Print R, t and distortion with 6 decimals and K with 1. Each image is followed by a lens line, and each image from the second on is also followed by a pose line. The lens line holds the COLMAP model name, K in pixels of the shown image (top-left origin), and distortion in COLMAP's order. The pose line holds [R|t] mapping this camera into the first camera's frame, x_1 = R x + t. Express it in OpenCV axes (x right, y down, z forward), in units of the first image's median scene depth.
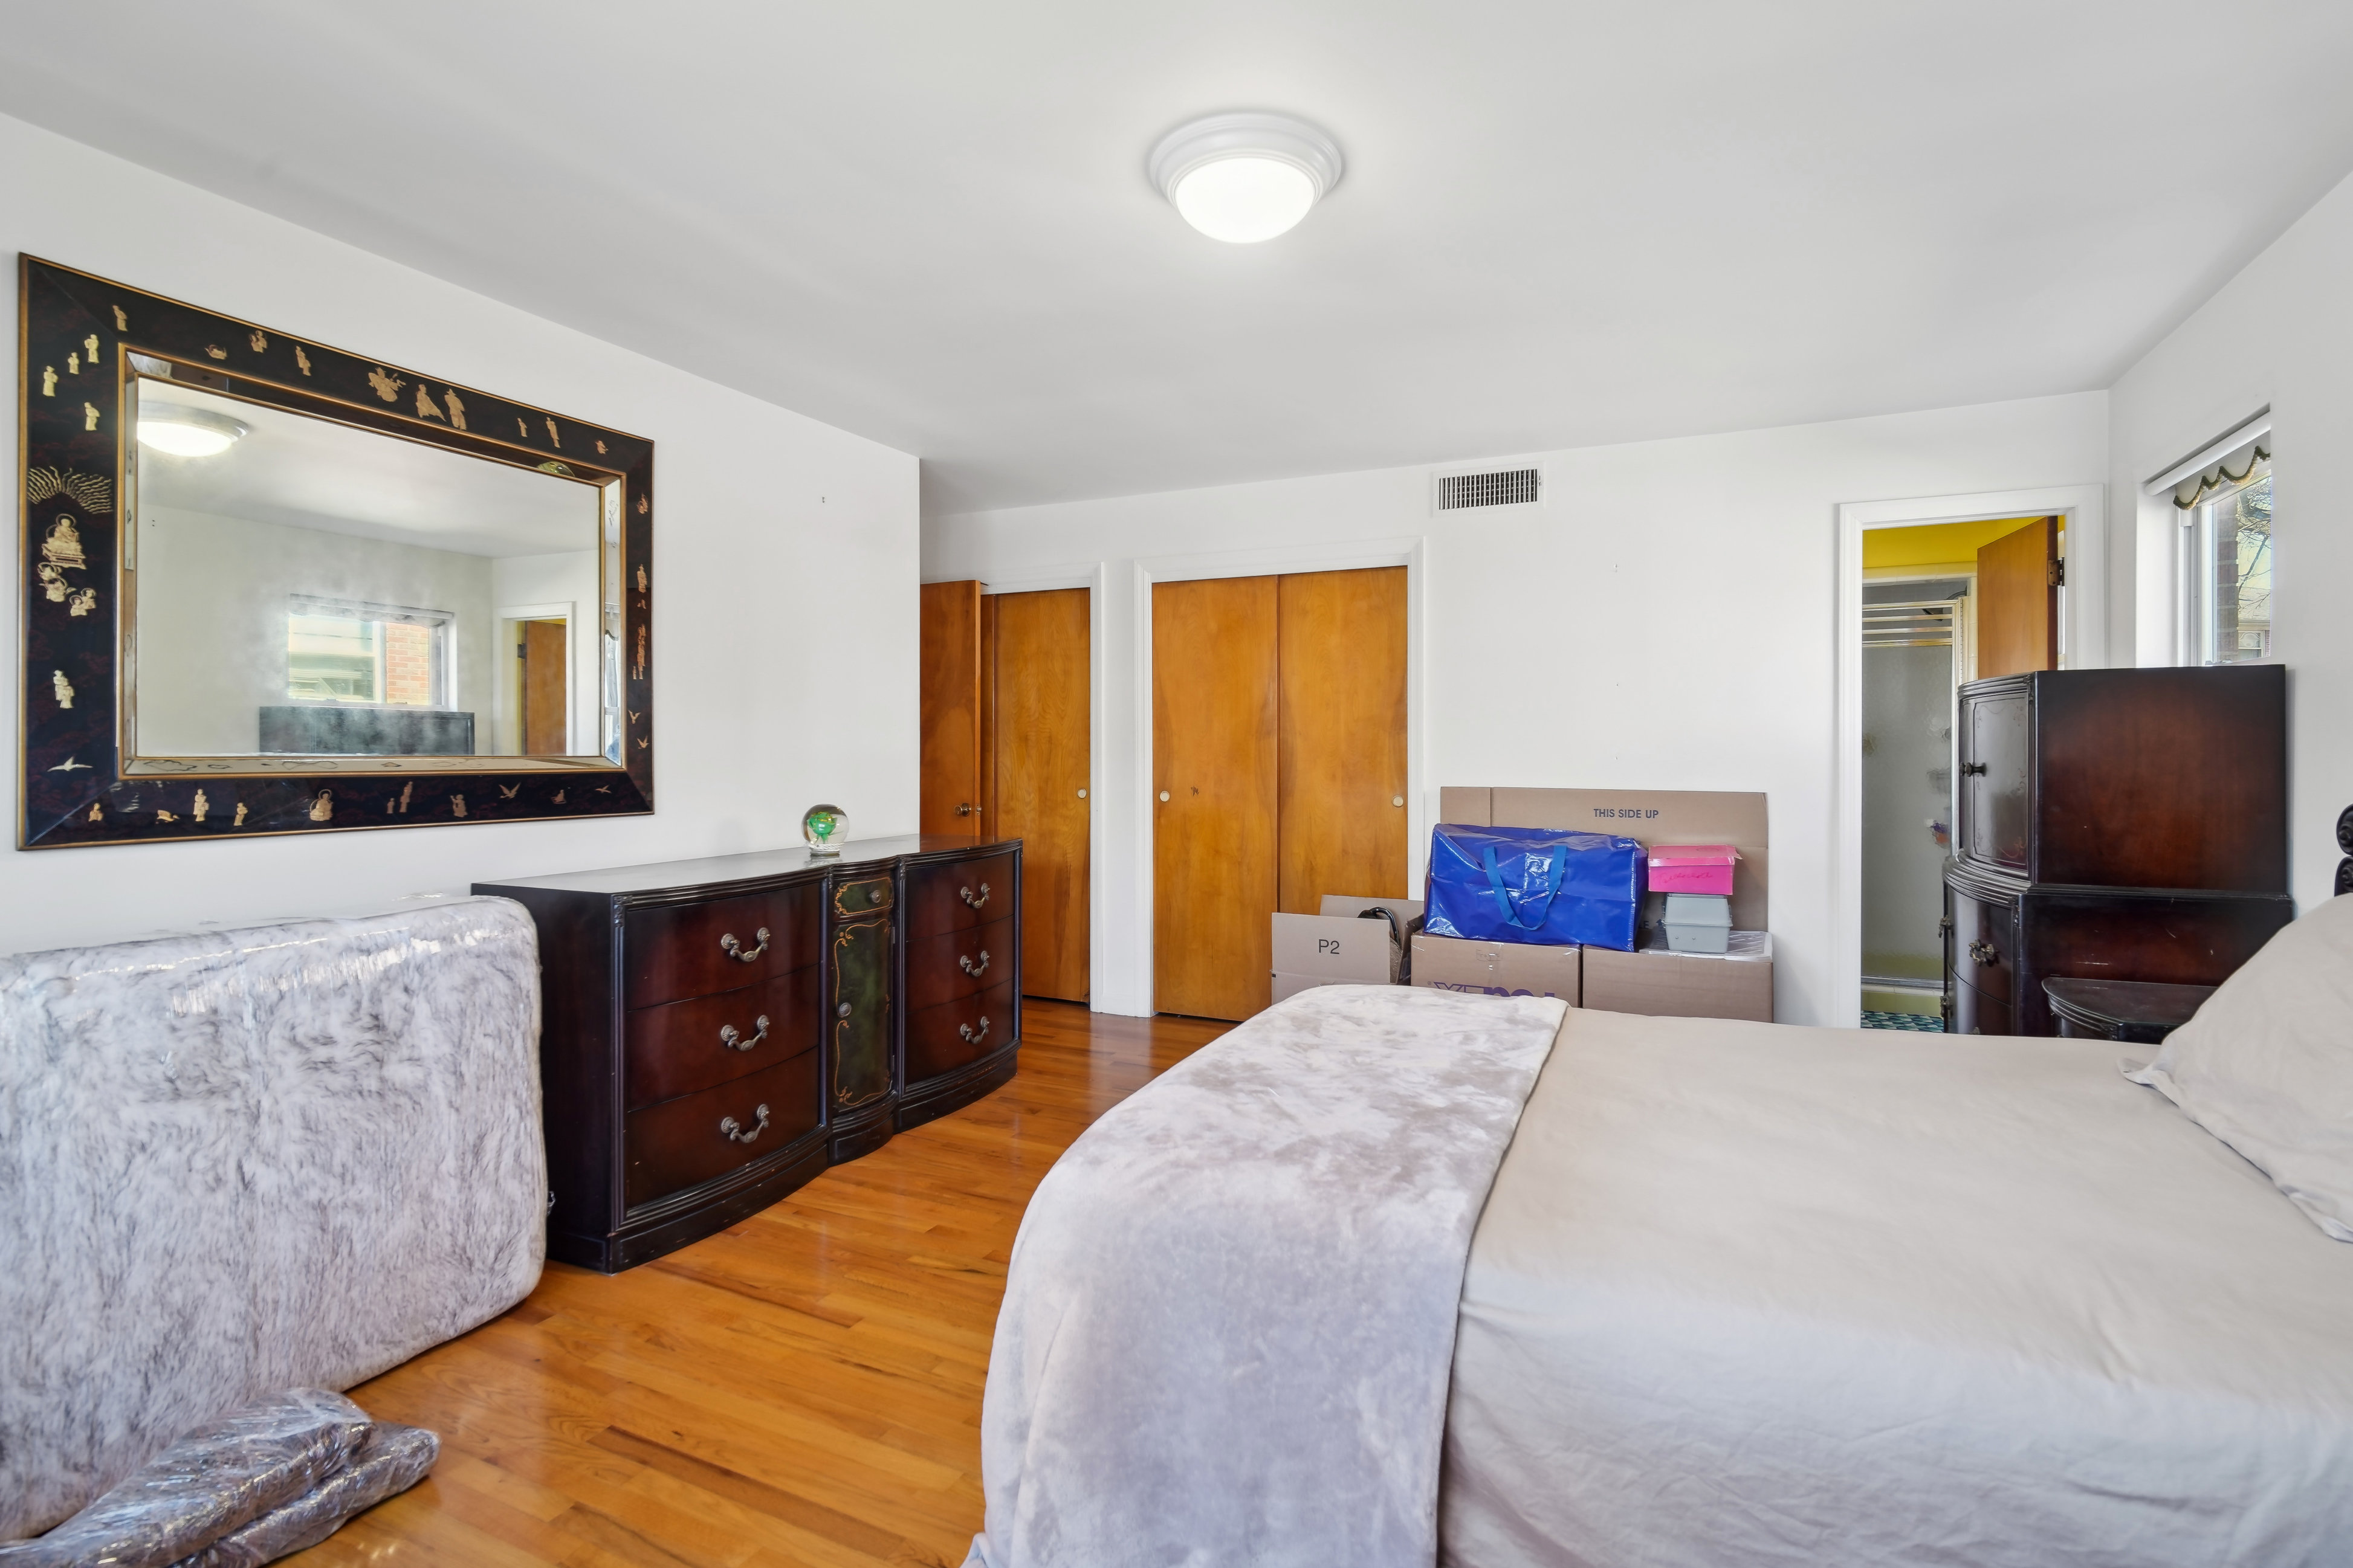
lens RADIAL K [[1104.9, 0, 1182.0], [0, 1104.9, 774.0], [0, 0, 1]] dist [-0.001062, -0.001657]
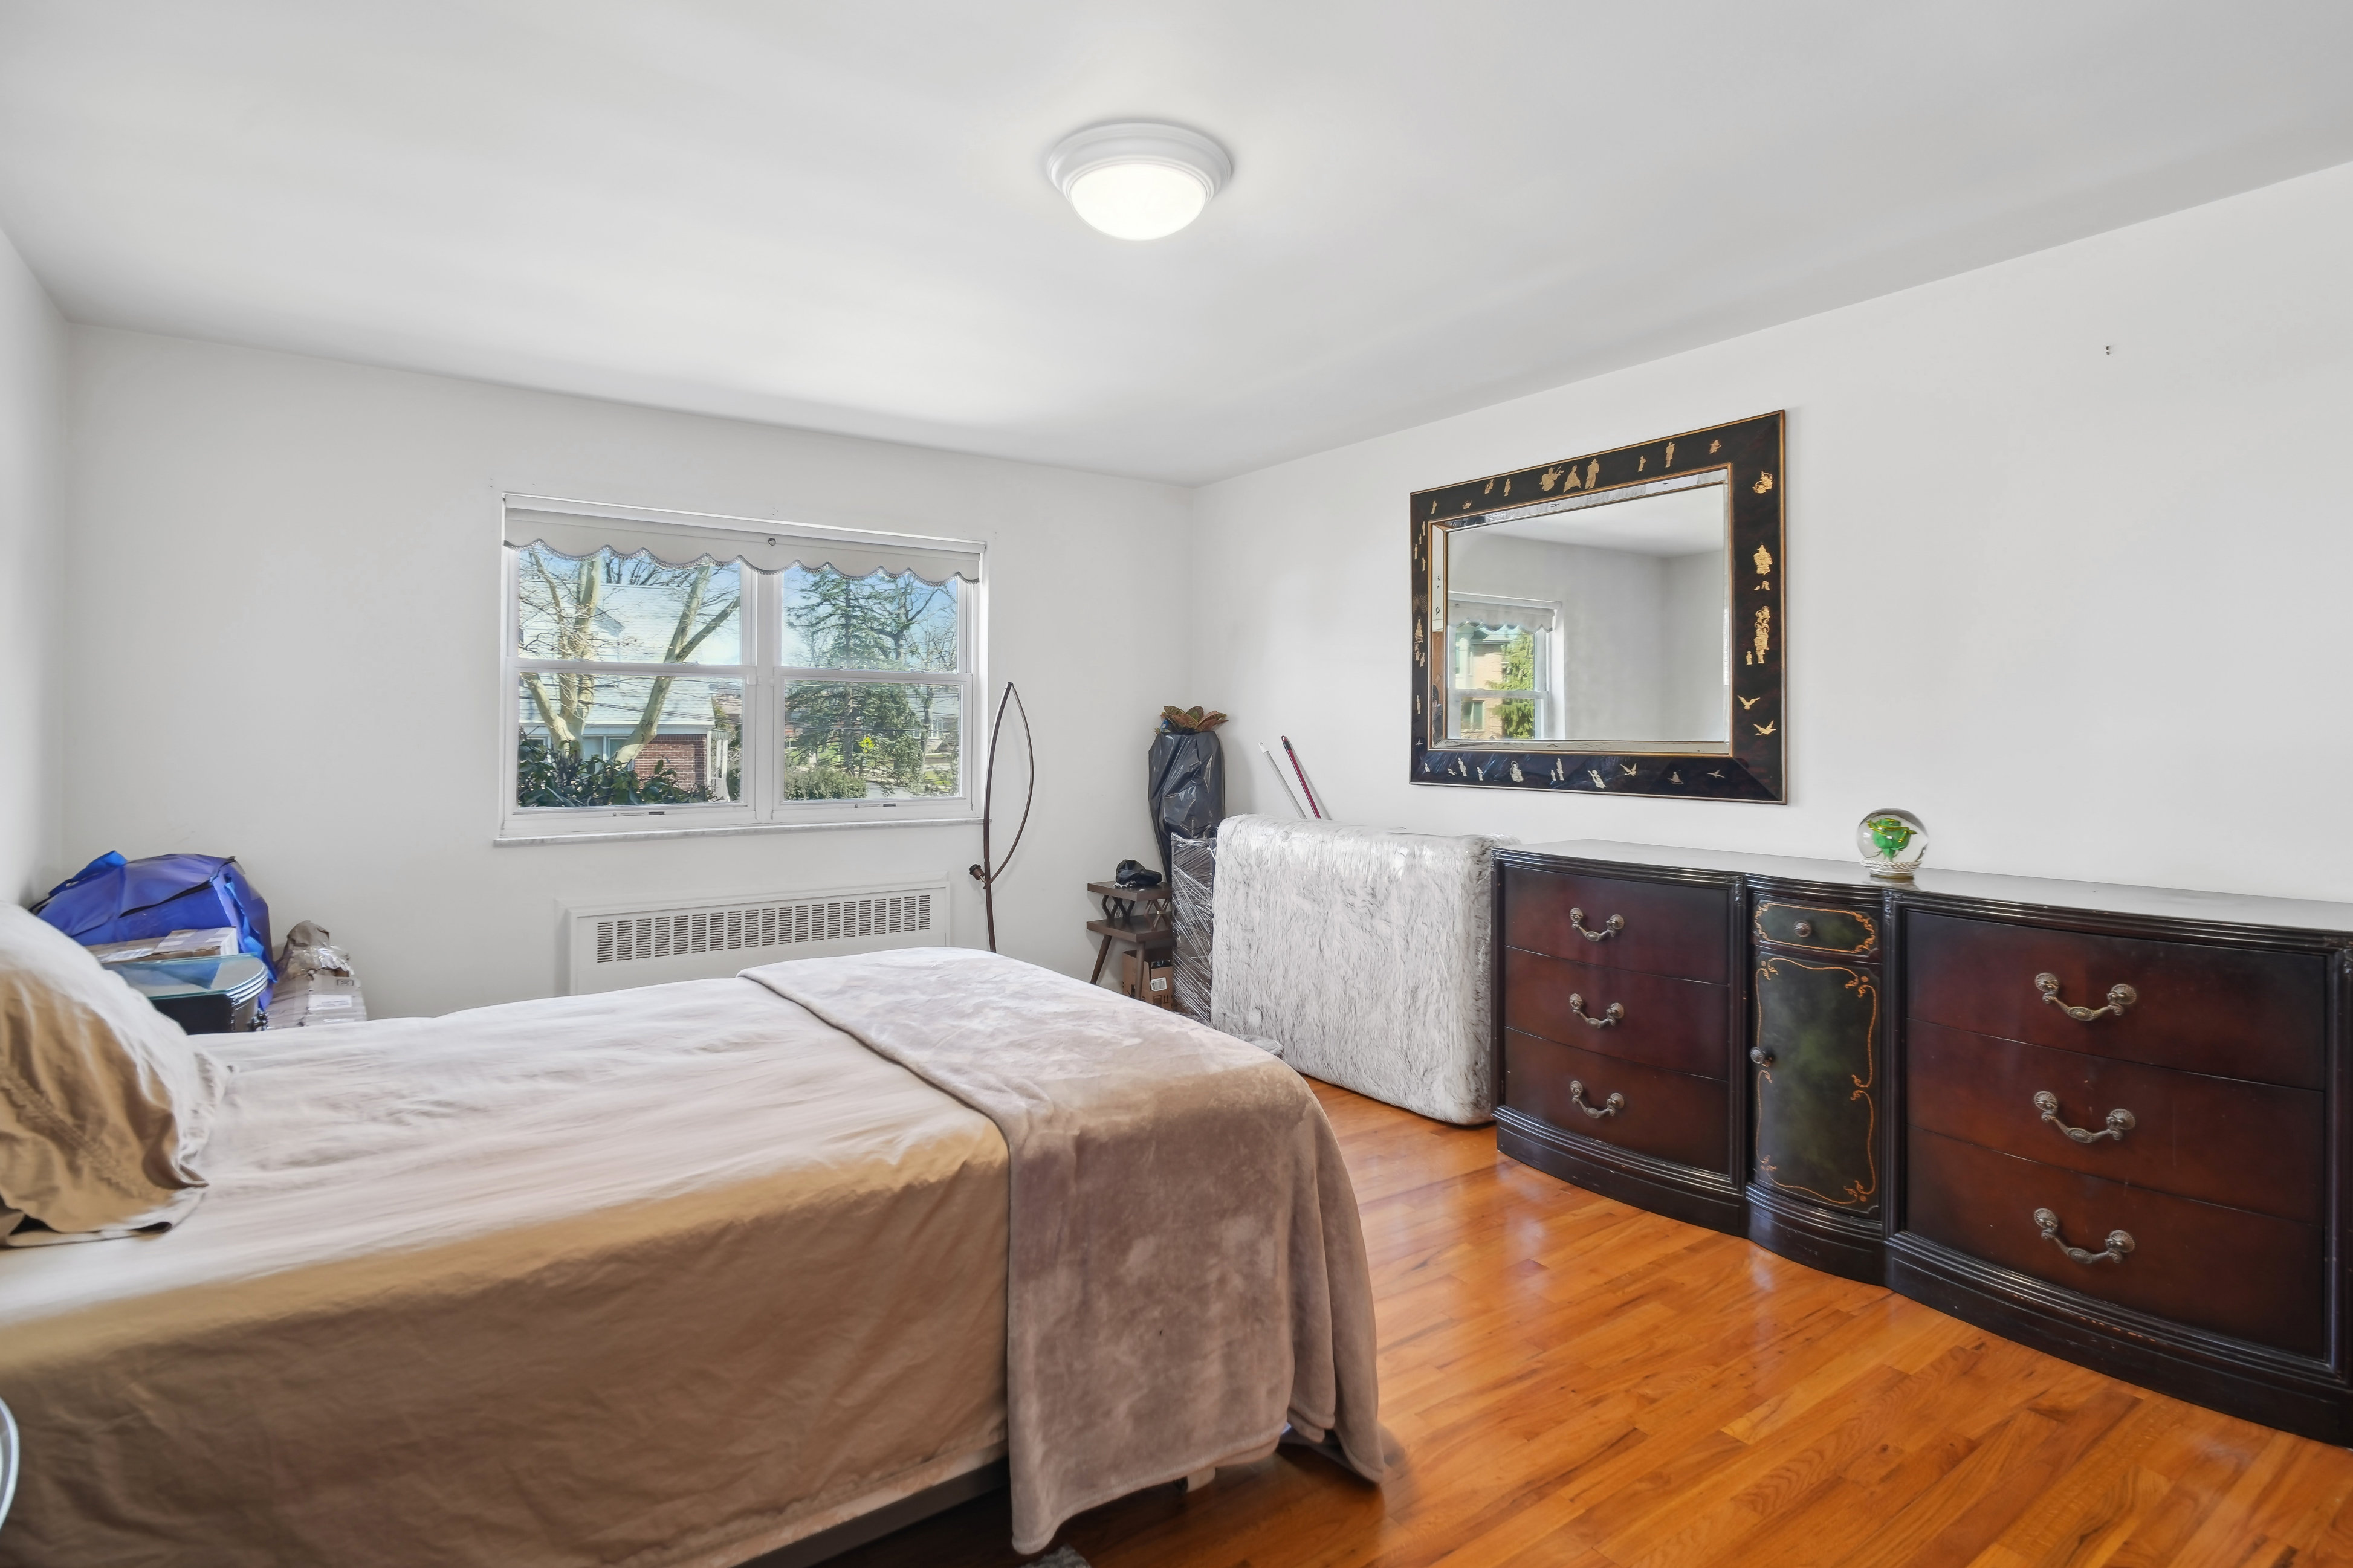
lens RADIAL K [[1132.6, 0, 1179.2], [0, 1132.6, 760.3], [0, 0, 1]] dist [0.001088, -0.006298]
pose [[-0.479857, 0.018140, -0.877159, 0.854649], [-0.023866, 0.999146, 0.033719, -0.029724], [0.877022, 0.037115, -0.479015, 1.390450]]
